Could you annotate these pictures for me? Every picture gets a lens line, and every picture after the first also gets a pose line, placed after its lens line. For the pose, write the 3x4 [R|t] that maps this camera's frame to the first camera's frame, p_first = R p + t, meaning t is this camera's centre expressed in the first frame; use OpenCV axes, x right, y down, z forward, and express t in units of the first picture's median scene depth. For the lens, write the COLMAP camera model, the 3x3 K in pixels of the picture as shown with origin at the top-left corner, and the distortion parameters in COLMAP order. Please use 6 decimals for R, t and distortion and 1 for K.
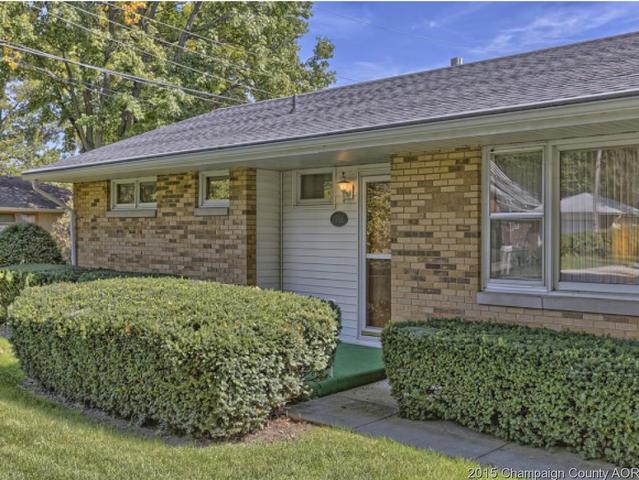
lens RADIAL K [[683.3, 0, 318.4], [0, 683.3, 239.6], [0, 0, 1]] dist [0.027525, 0.000000]
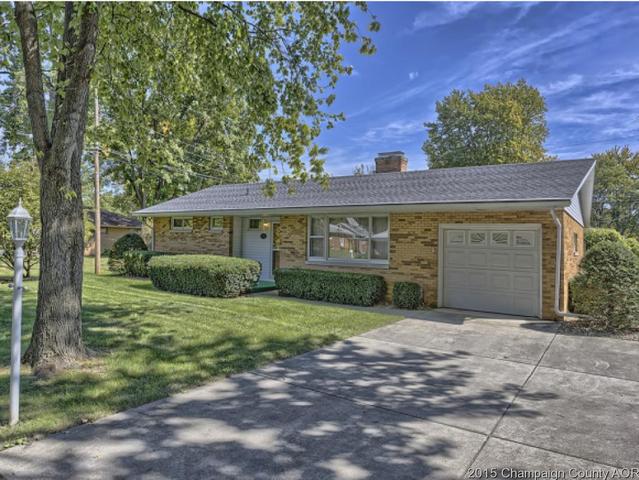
lens RADIAL K [[417.3, 0, 322.2], [0, 417.3, 243.7], [0, 0, 1]] dist [-0.043085, 0.002945]
pose [[0.987871, 0.028744, 0.152596, 0.007764], [-0.027093, 0.999550, -0.012892, 0.015334], [-0.152897, 0.008601, 0.988205, -0.681535]]
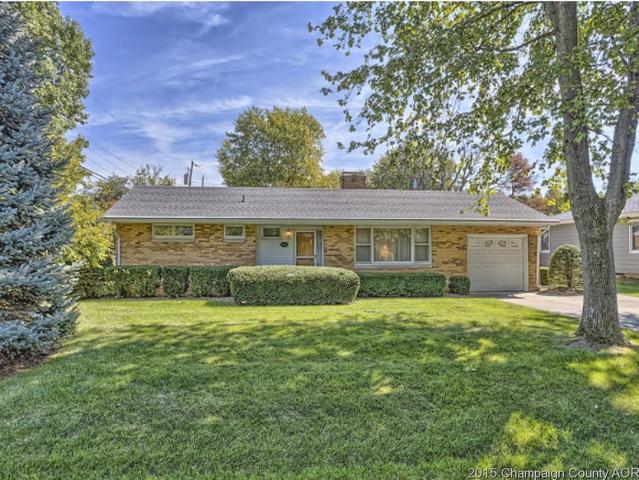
lens RADIAL K [[417.3, 0, 319.8], [0, 417.3, 242.7], [0, 0, 1]] dist [-0.043085, 0.002945]
pose [[0.639177, 0.015081, 0.768912, -1.143258], [0.010587, 0.999540, -0.028405, 0.011898], [-0.768987, 0.026297, 0.638724, -0.197876]]
